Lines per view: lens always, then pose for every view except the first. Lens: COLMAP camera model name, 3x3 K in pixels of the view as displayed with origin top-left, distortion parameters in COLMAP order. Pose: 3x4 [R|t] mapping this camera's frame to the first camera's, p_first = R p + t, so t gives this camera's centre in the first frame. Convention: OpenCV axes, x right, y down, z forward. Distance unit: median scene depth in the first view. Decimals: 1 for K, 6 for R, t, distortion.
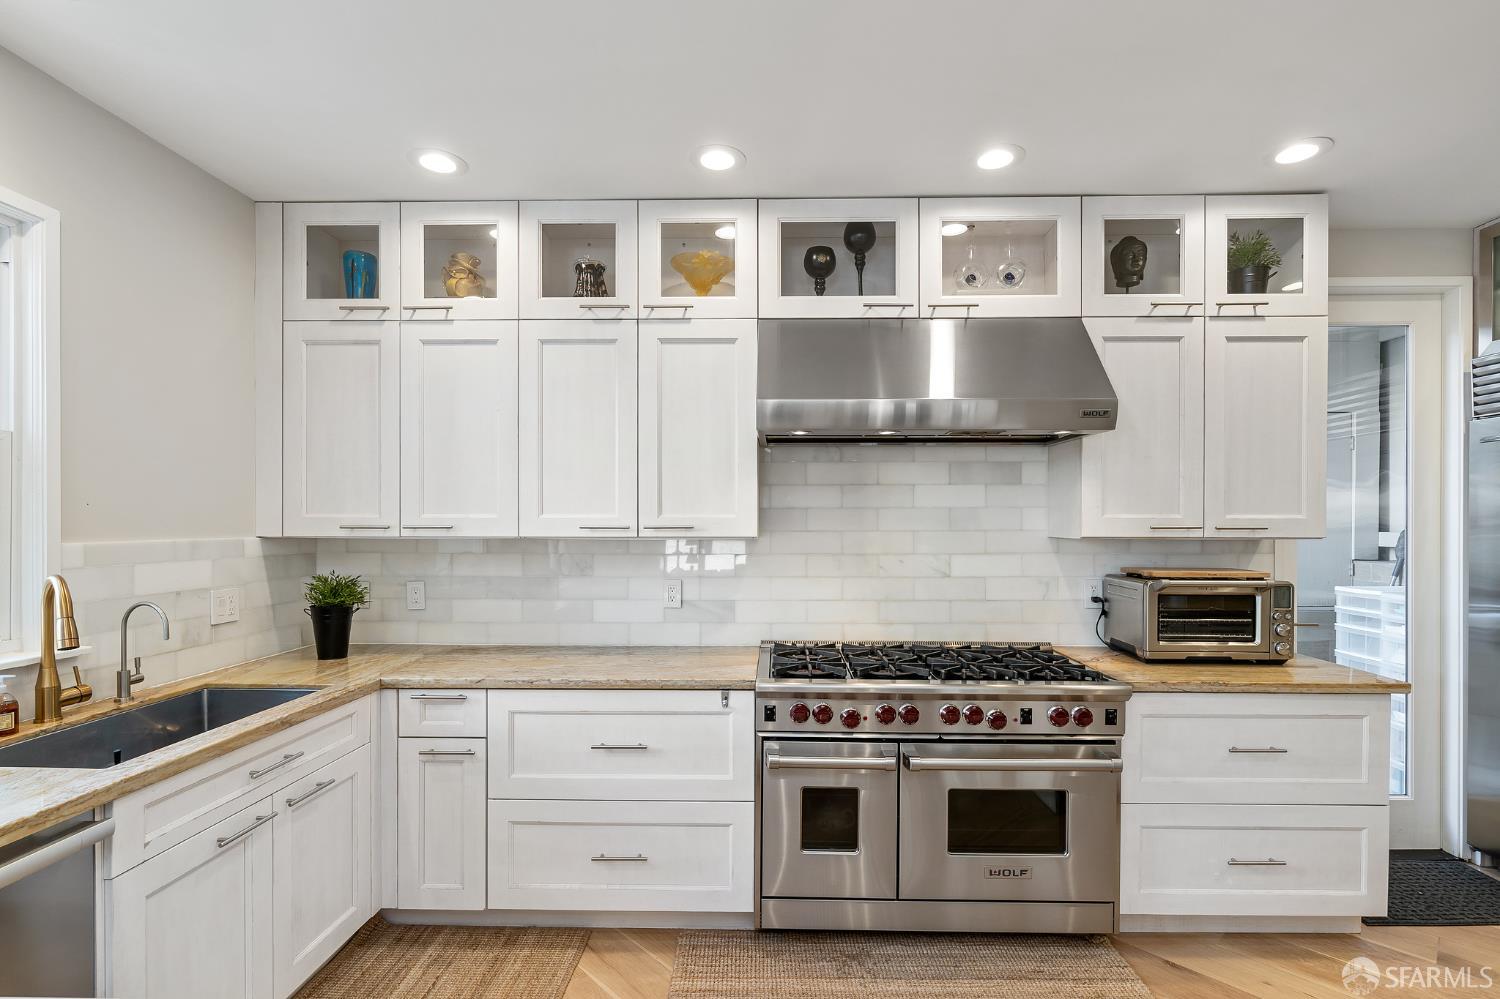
lens RADIAL K [[703.6, 0, 764.1], [0, 703.6, 527.7], [0, 0, 1]] dist [-0.006293, -0.000030]
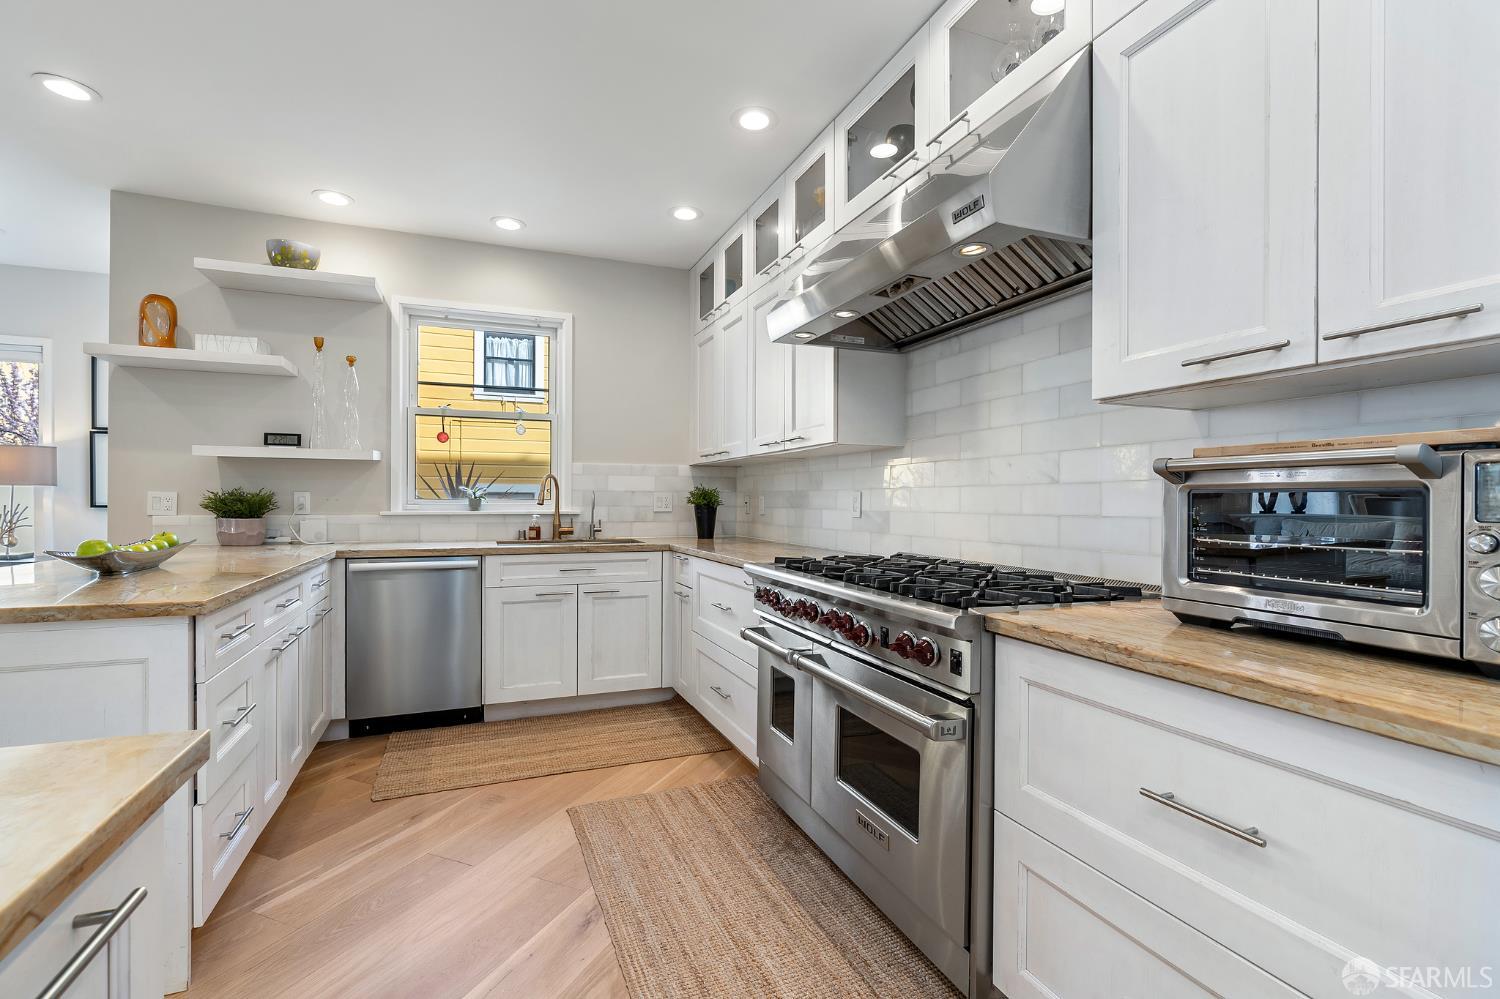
lens RADIAL K [[676.9, 0, 756.7], [0, 676.9, 505.0], [0, 0, 1]] dist [-0.007611, 0.003980]
pose [[0.400727, 0.006243, -0.916176, 0.969727], [-0.009476, 0.999952, 0.002669, 0.117215], [0.916148, 0.007612, 0.400767, 0.552268]]
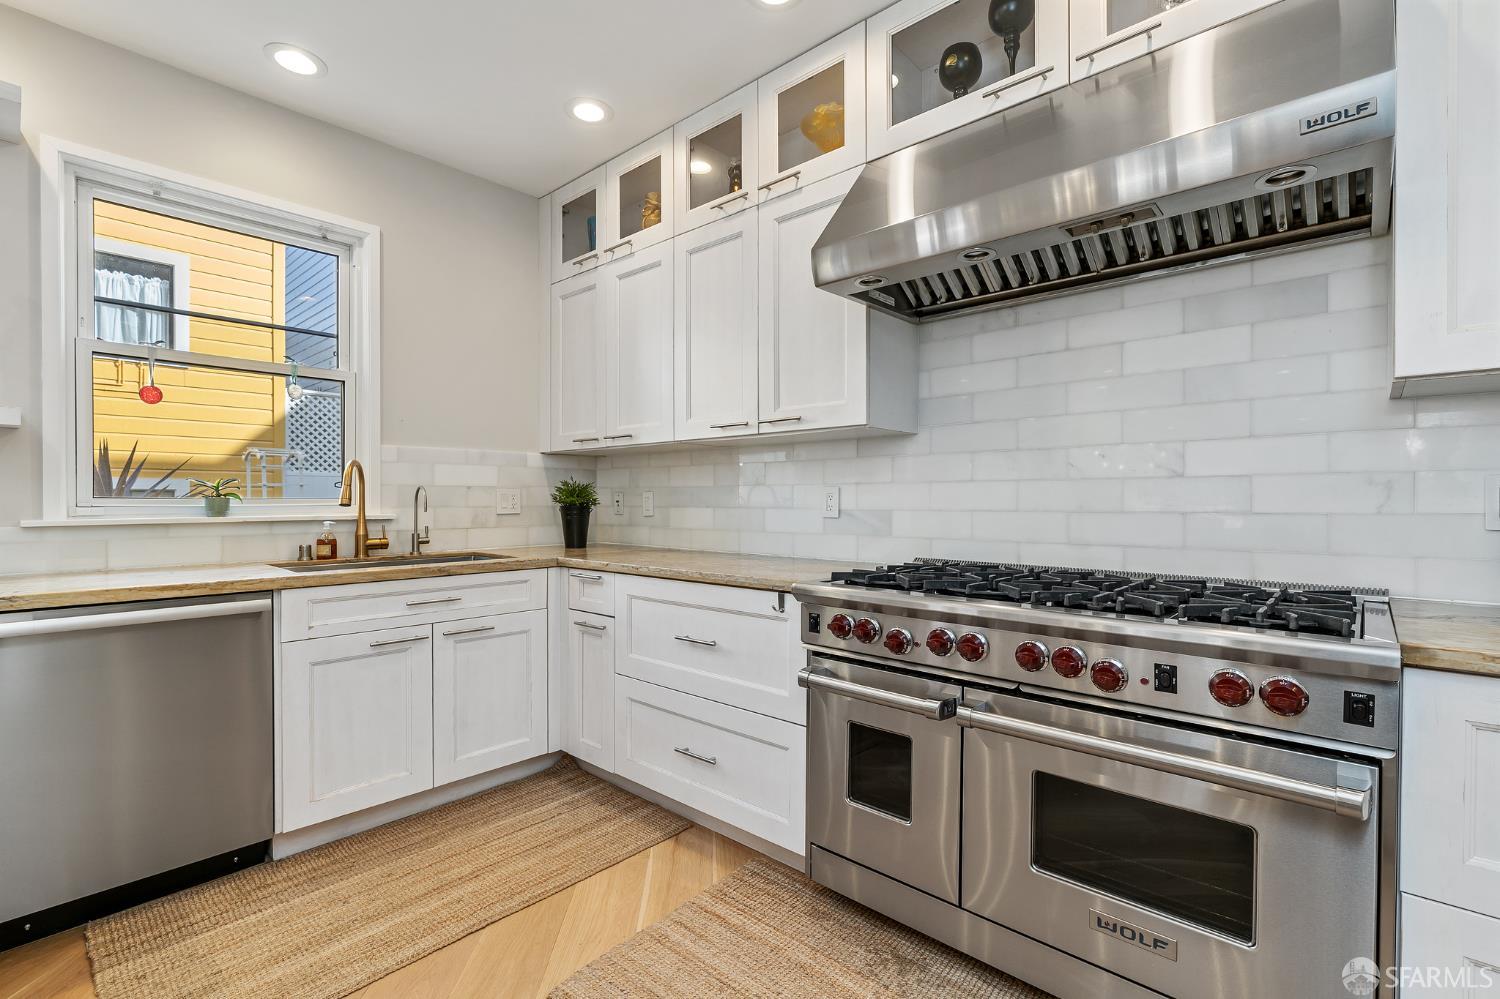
lens RADIAL K [[676.9, 0, 756.7], [0, 676.9, 505.0], [0, 0, 1]] dist [-0.007611, 0.003980]
pose [[0.756893, 0.003474, -0.653530, 0.467078], [-0.002960, 0.999994, 0.001887, 0.120679], [0.653532, 0.000506, 0.756898, 0.343558]]
